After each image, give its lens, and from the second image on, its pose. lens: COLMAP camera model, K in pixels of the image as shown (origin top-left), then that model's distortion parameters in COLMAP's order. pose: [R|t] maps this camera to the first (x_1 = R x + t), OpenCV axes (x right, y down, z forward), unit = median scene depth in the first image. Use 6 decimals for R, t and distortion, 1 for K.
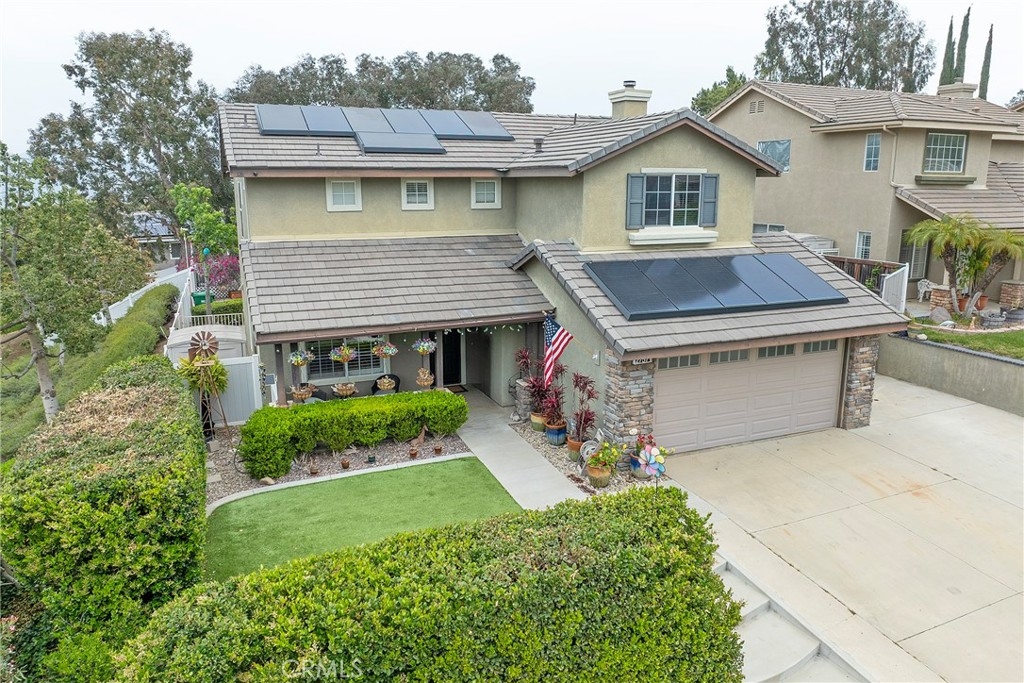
lens RADIAL K [[731.2, 0, 514.2], [0, 731.2, 346.8], [0, 0, 1]] dist [-0.040053, 0.003378]
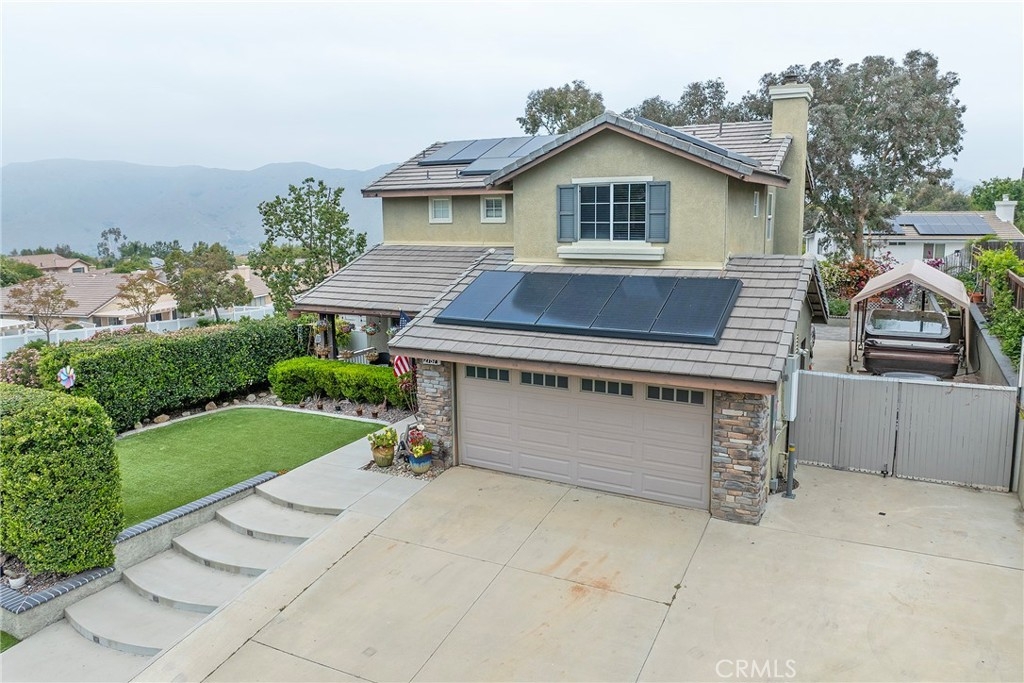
lens RADIAL K [[728.8, 0, 496.1], [0, 728.8, 313.3], [0, 0, 1]] dist [-0.036961, -0.001735]
pose [[0.608453, 0.101225, -0.787107, 0.859212], [-0.162274, 0.986745, 0.001458, -0.054056], [0.776821, 0.126840, 0.616814, 0.342724]]
